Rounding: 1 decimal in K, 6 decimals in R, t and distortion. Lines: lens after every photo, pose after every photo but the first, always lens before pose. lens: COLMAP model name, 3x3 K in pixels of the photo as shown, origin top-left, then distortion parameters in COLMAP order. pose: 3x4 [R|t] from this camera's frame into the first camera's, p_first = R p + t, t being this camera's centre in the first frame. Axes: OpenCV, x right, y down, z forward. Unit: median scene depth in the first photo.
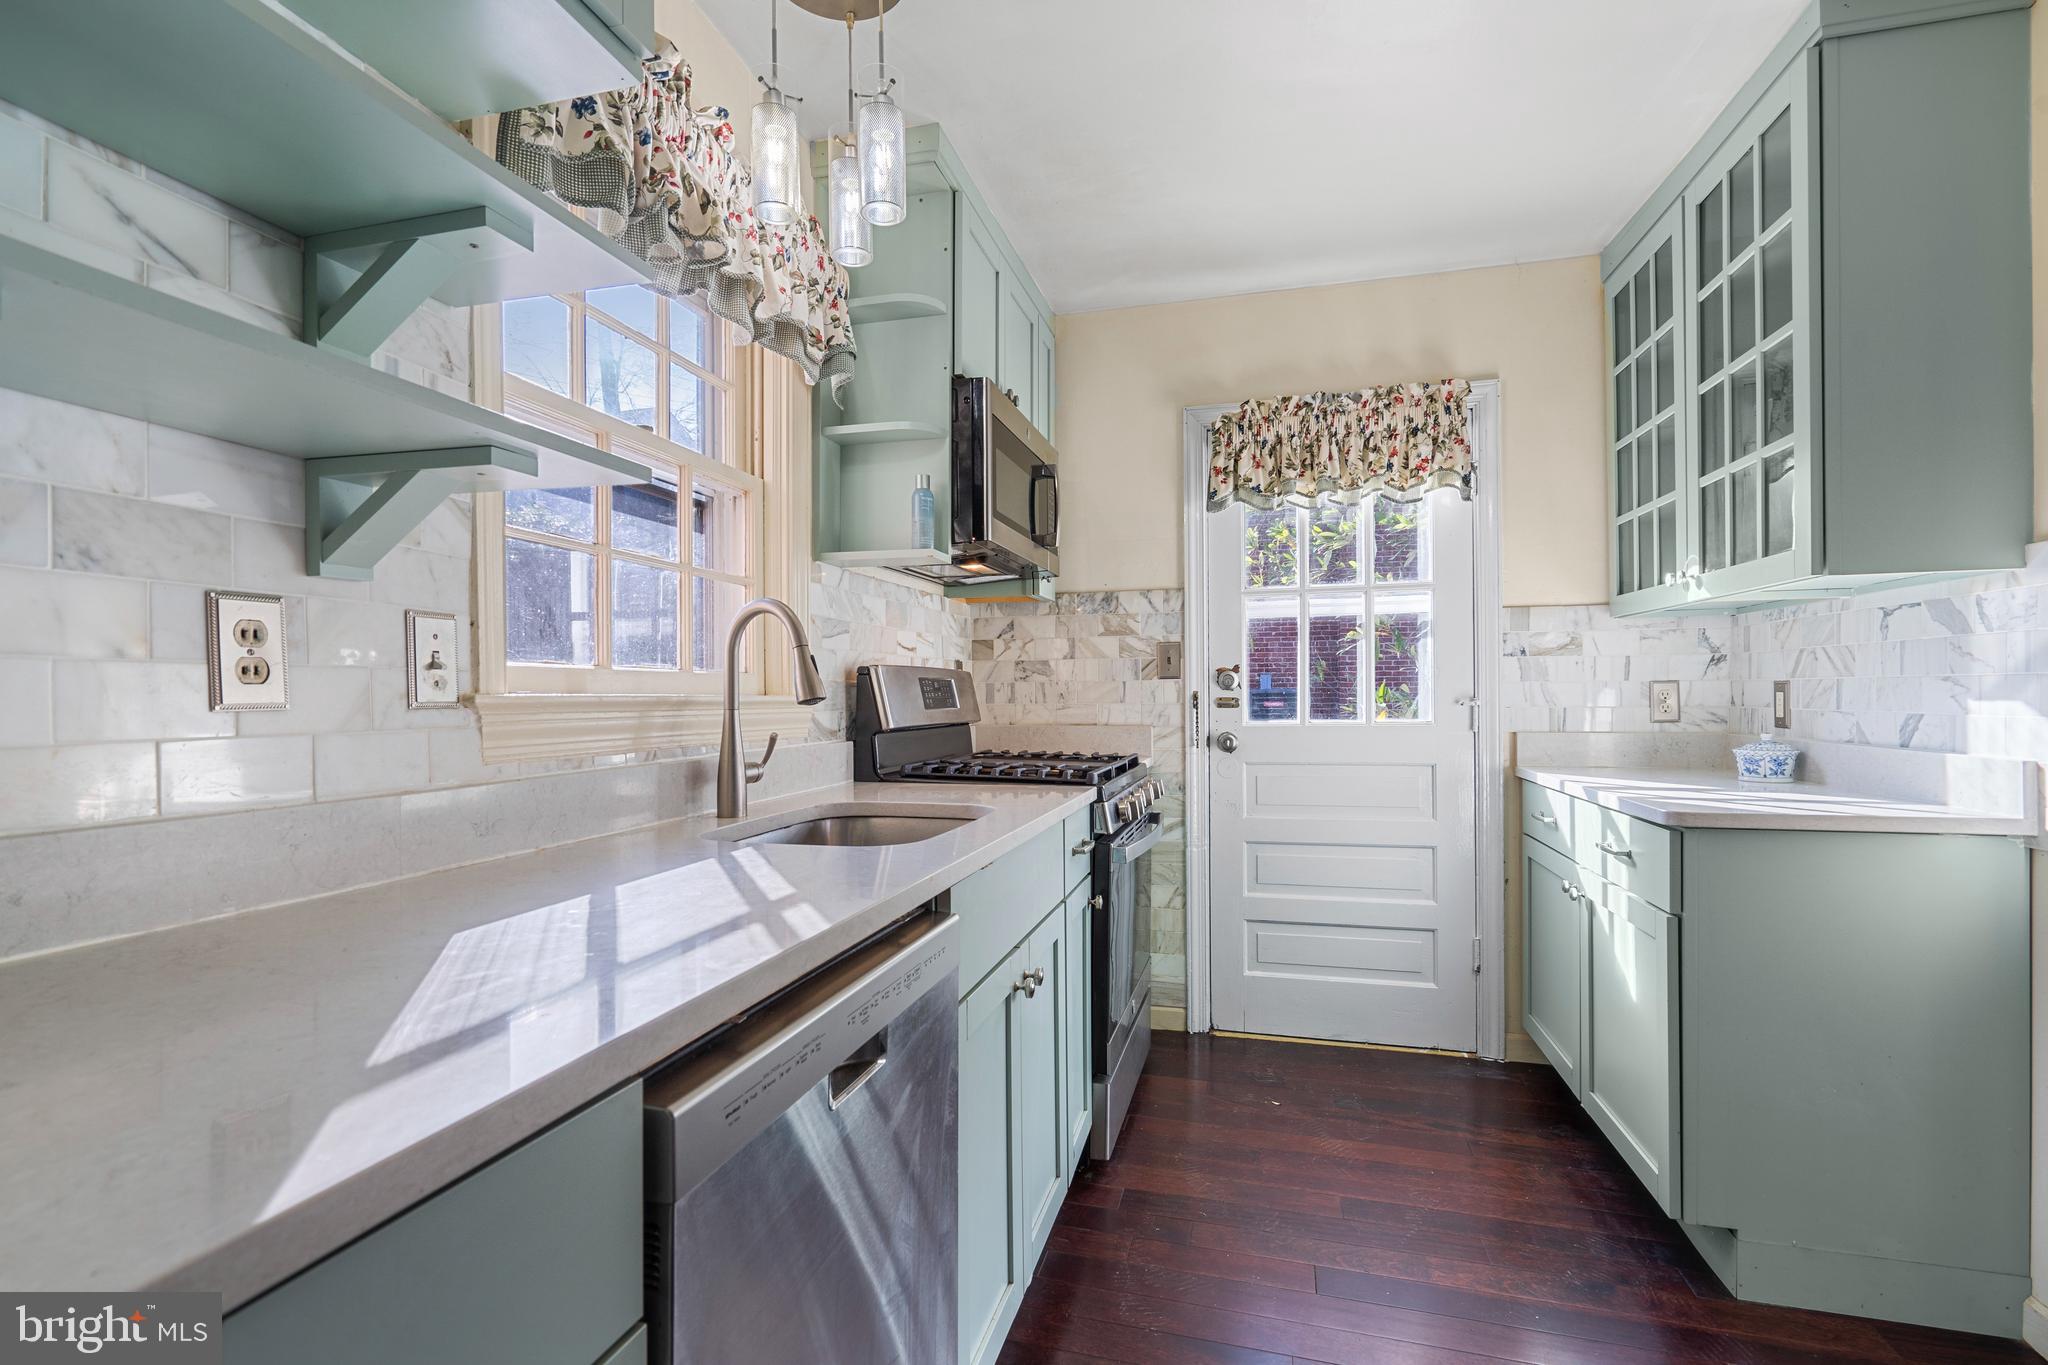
lens RADIAL K [[938.9, 0, 1016.4], [0, 938.9, 696.9], [0, 0, 1]] dist [-0.008859, 0.005011]
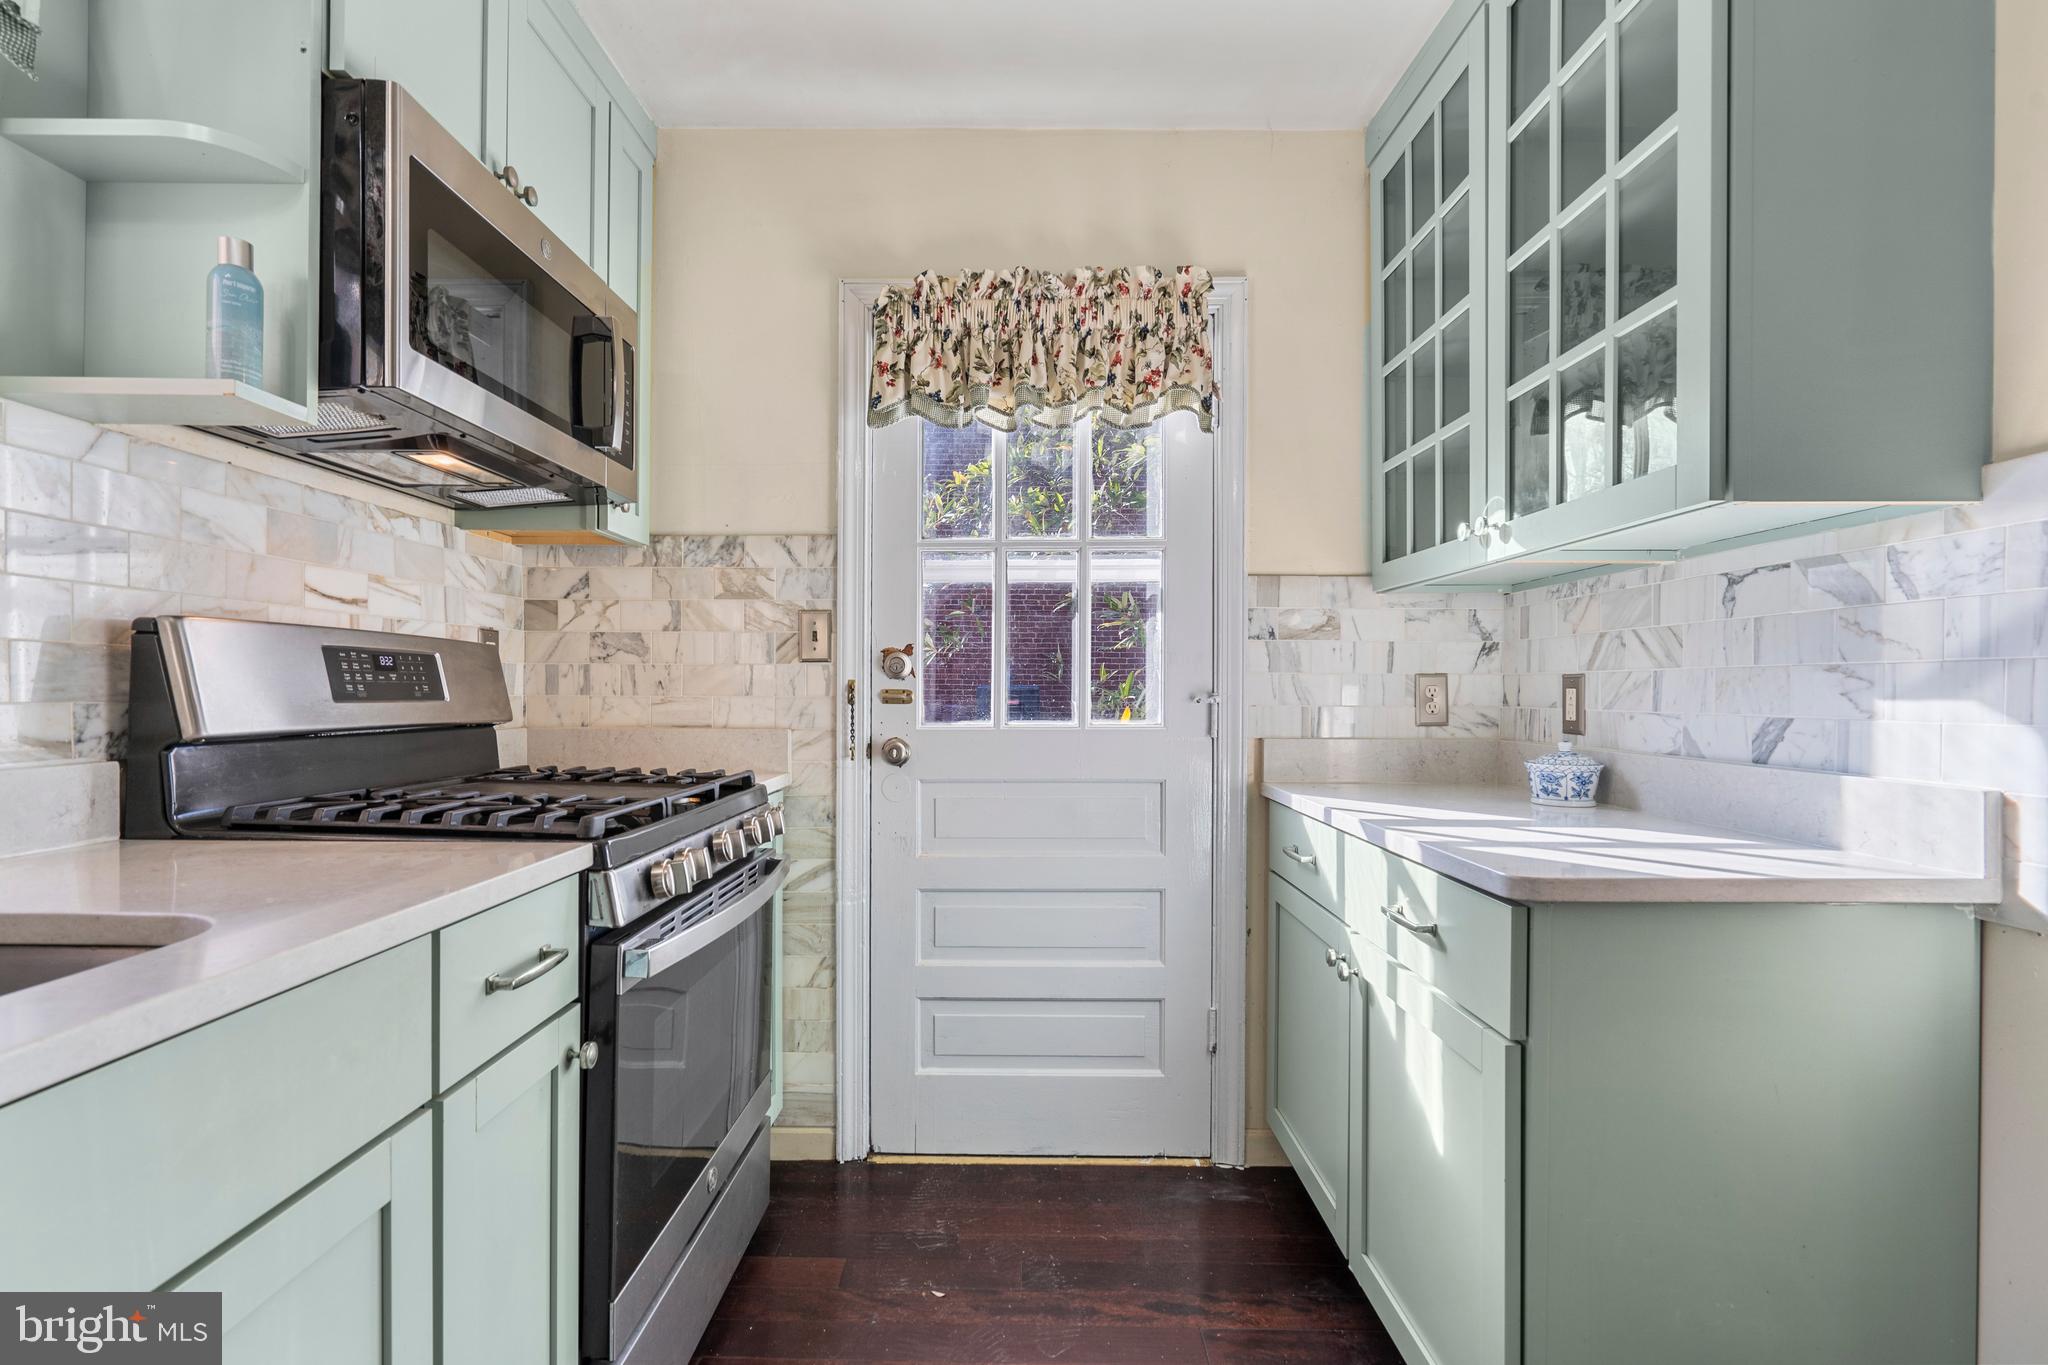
lens RADIAL K [[938.9, 0, 1012.7], [0, 938.9, 693.9], [0, 0, 1]] dist [-0.008859, 0.005011]
pose [[0.967542, 0.010395, 0.252495, 0.147275], [-0.010381, 0.999945, -0.001387, 0.004718], [-0.252496, -0.001279, 0.967597, 0.321859]]
